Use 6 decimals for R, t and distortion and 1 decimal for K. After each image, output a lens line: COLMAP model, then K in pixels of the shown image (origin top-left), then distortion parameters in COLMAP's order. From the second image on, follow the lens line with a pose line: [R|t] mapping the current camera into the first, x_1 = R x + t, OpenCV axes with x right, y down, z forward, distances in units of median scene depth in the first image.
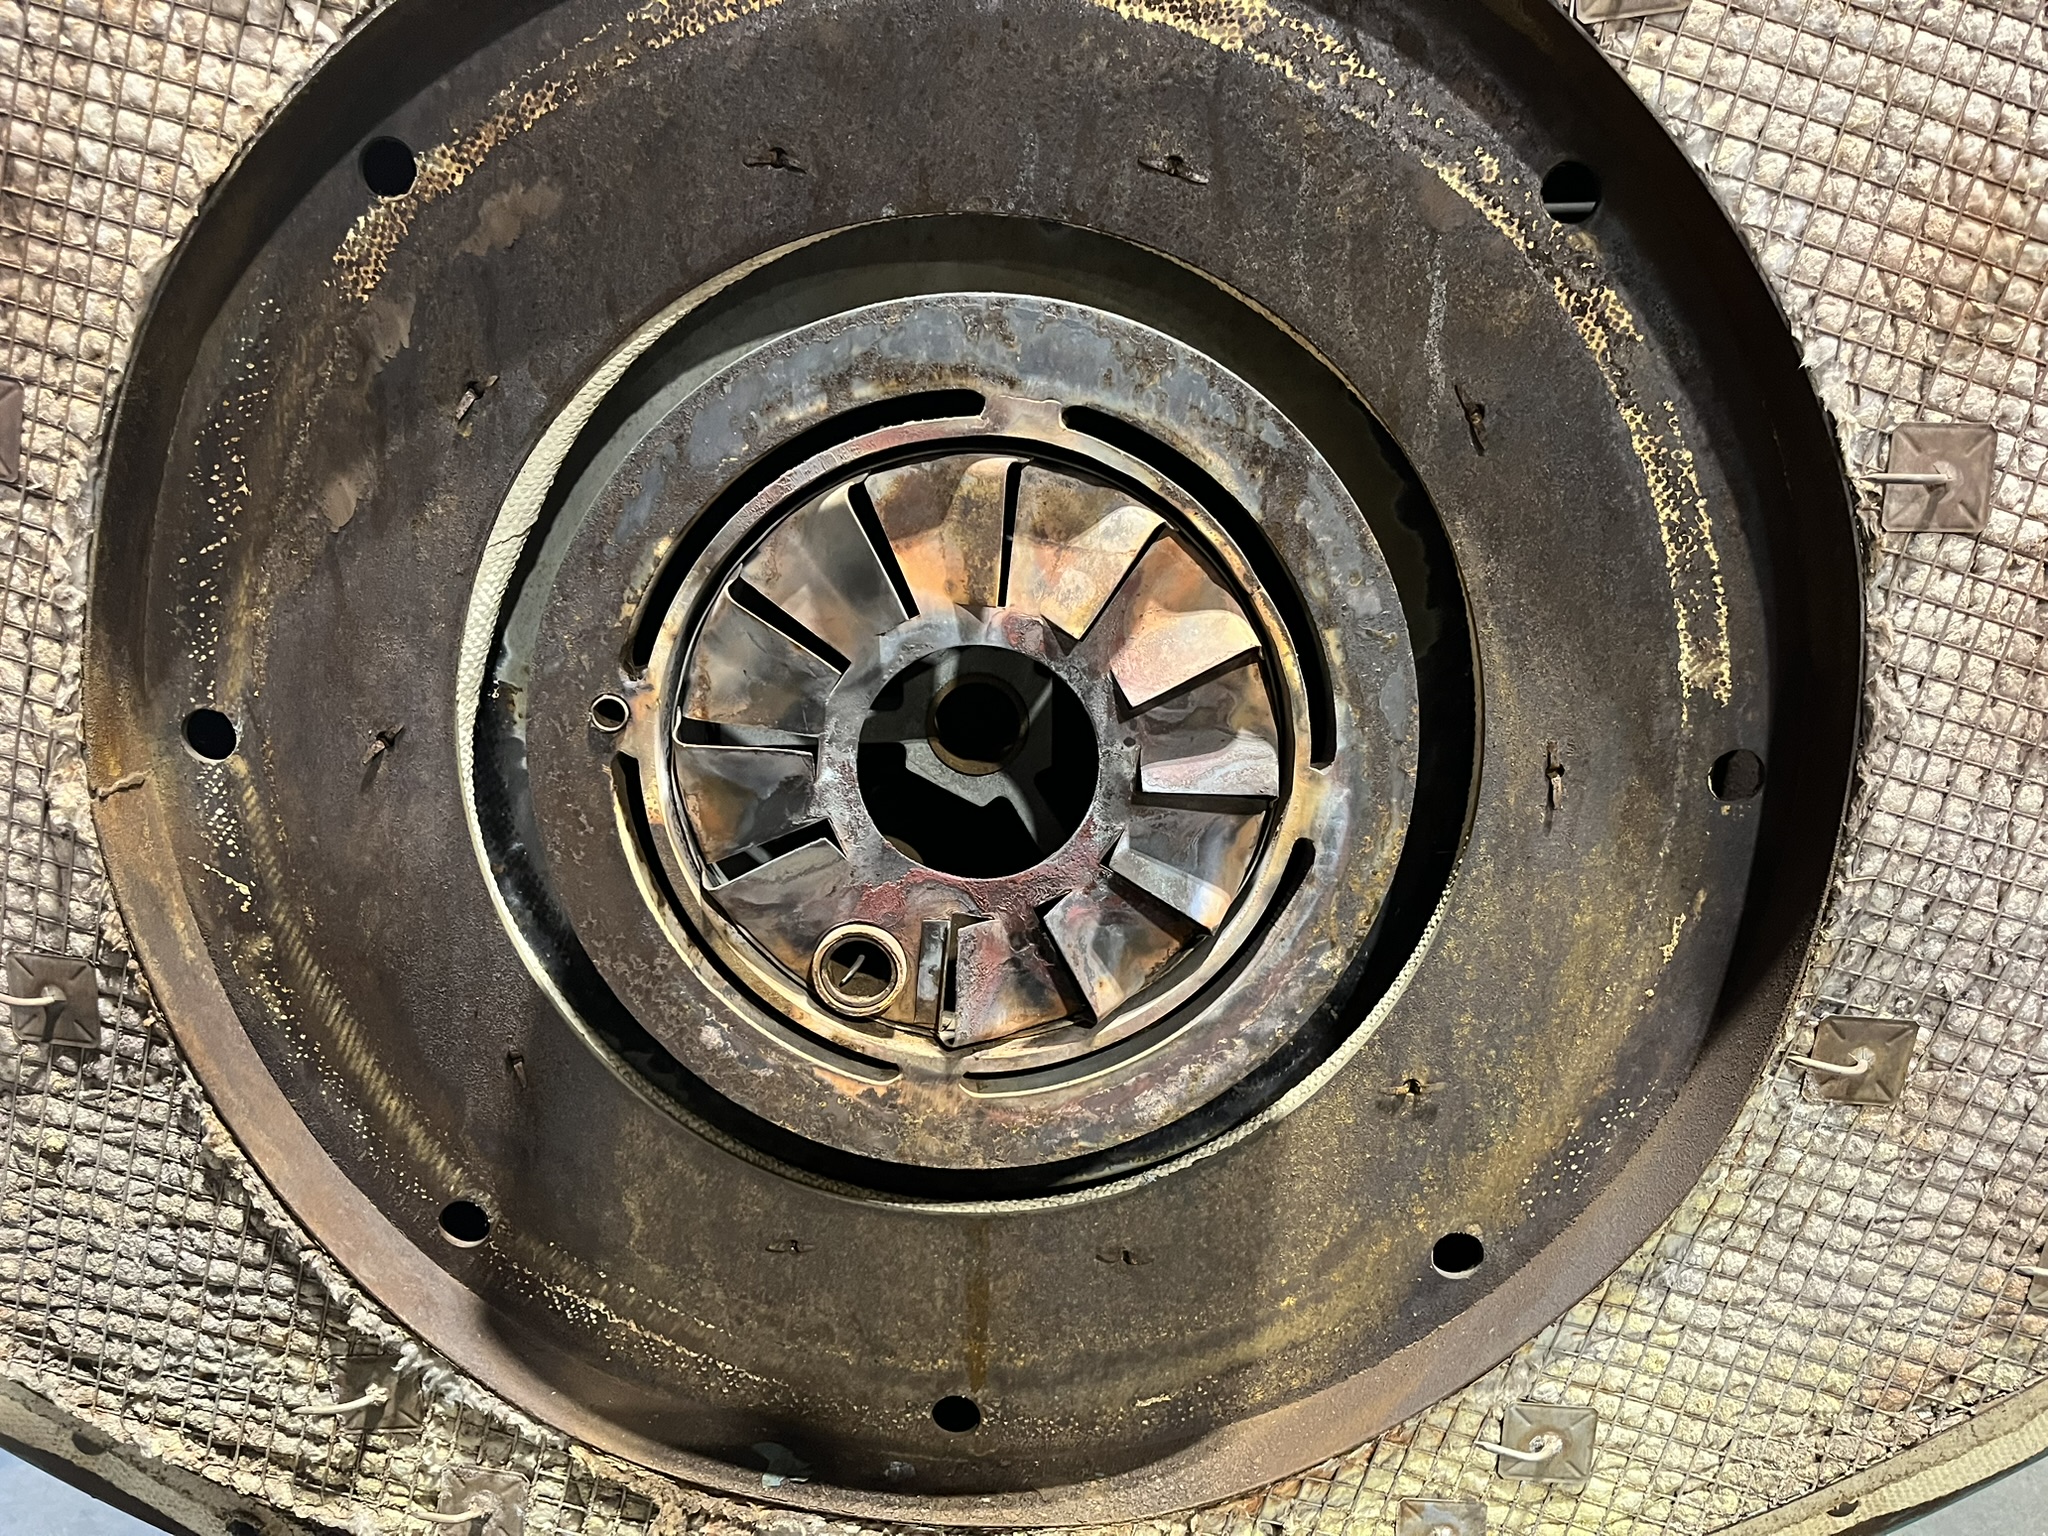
lens RADIAL K [[1544.9, 0, 1018.8], [0, 1544.9, 759.8], [0, 0, 1]] dist [0.066468, -0.094720]
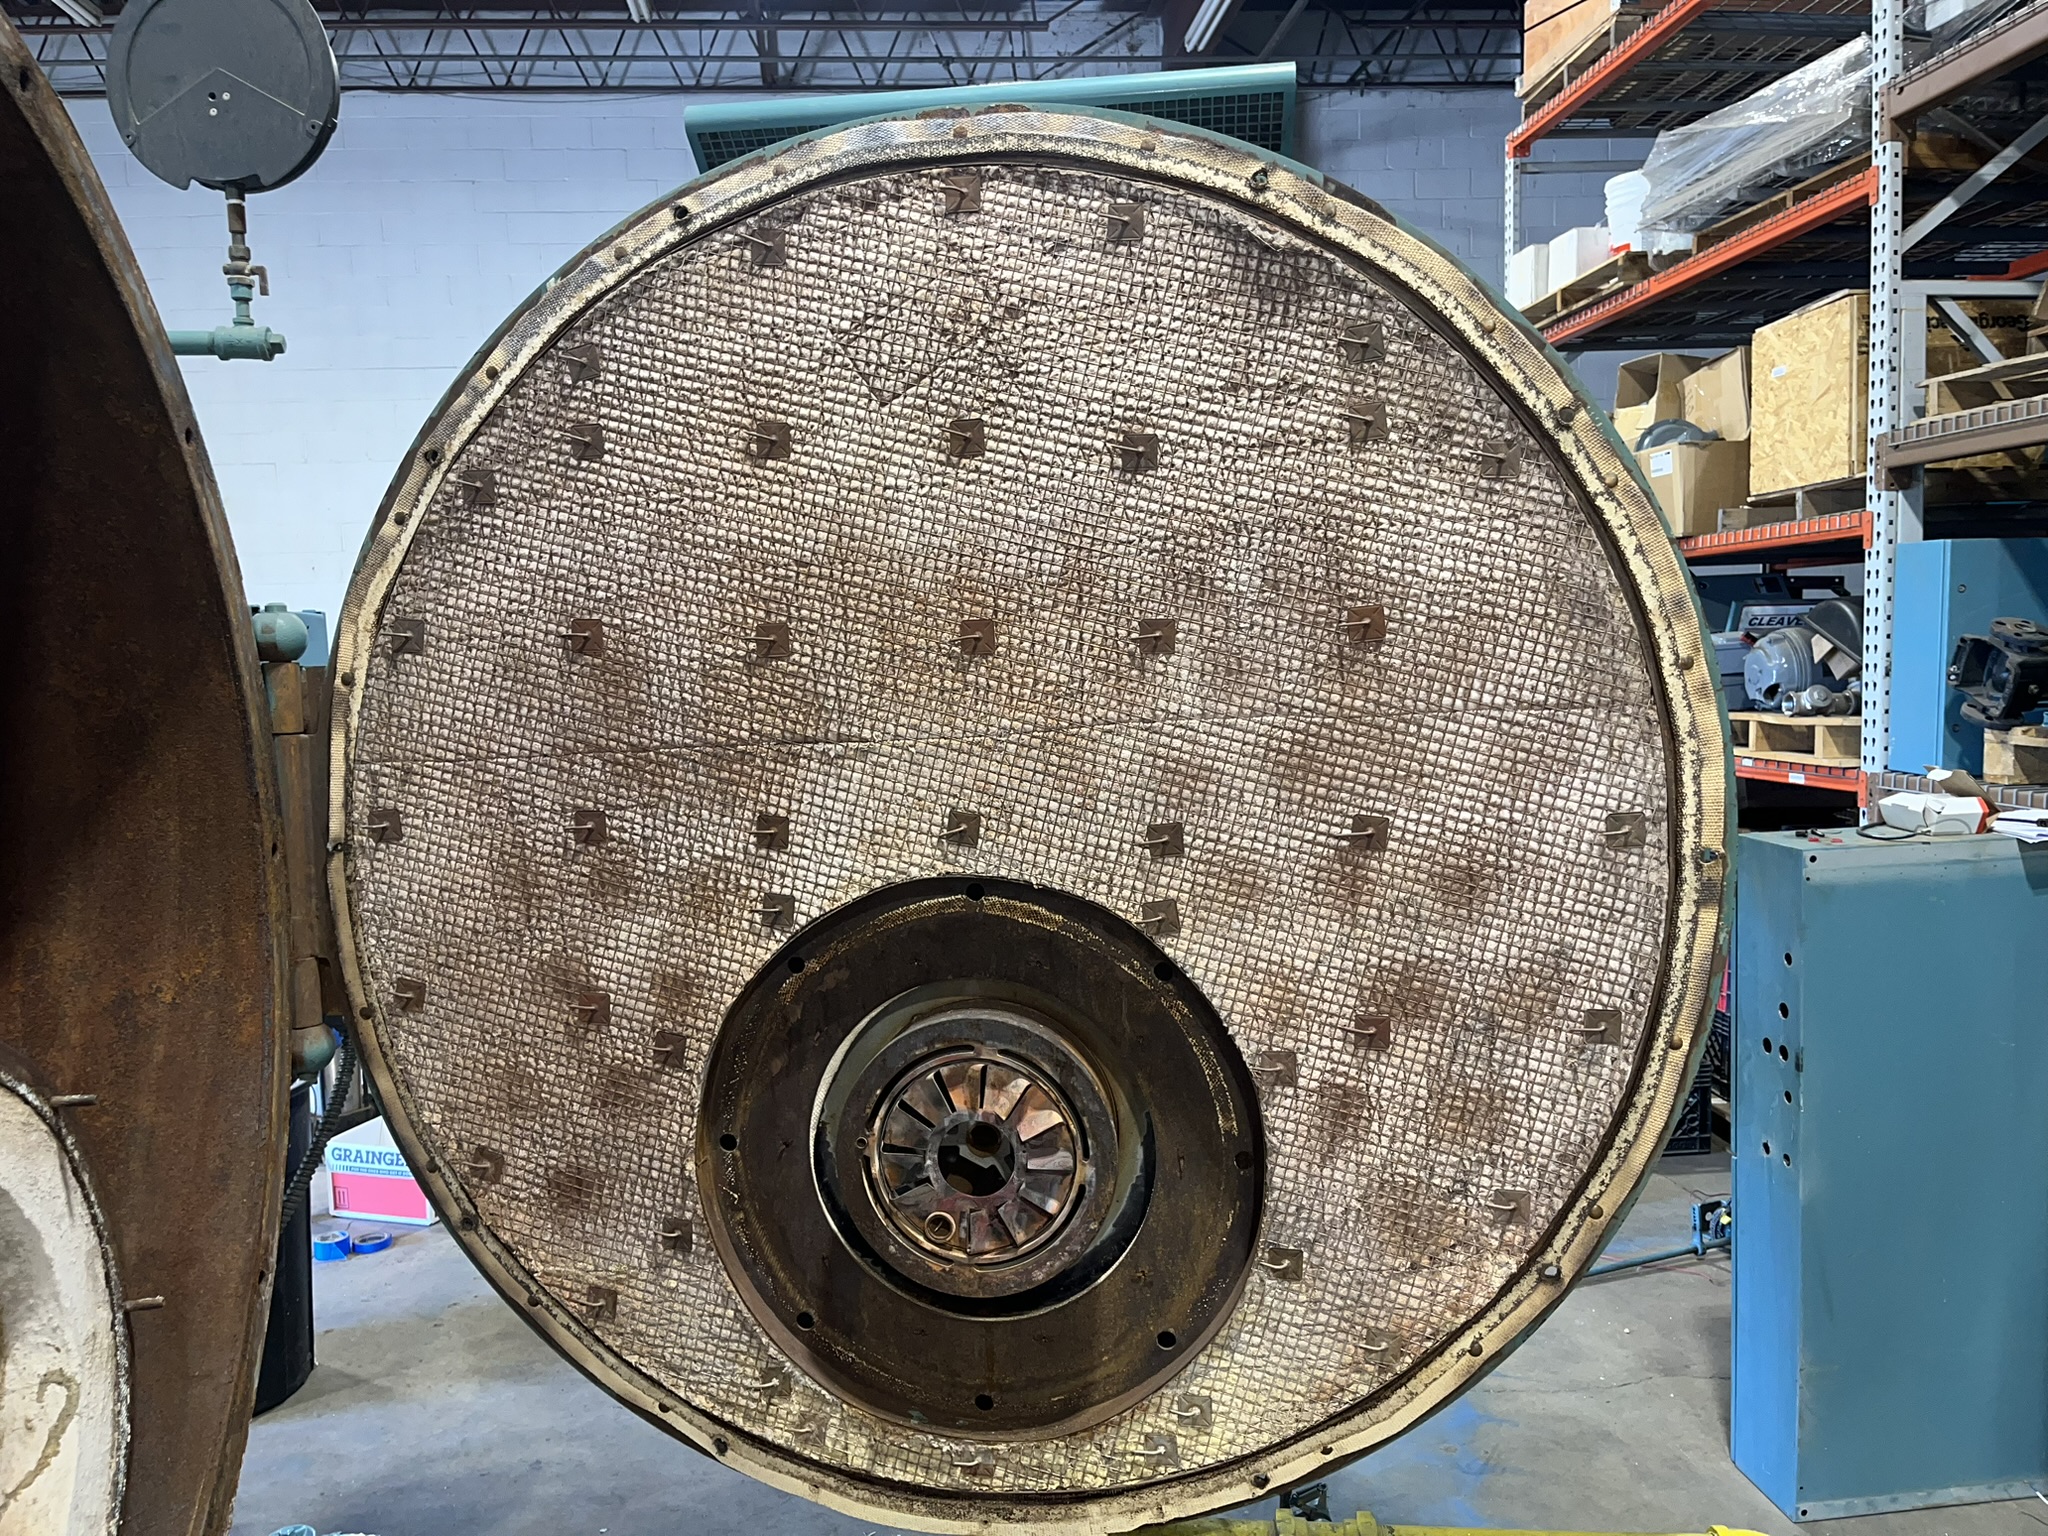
lens RADIAL K [[1544.9, 0, 1022.0], [0, 1544.9, 768.9], [0, 0, 1]] dist [0.066468, -0.094720]
pose [[0.991592, -0.025257, -0.126917, 0.467113], [0.006269, 0.988993, -0.147832, -0.302647], [0.129254, 0.145794, 0.980835, -2.102845]]
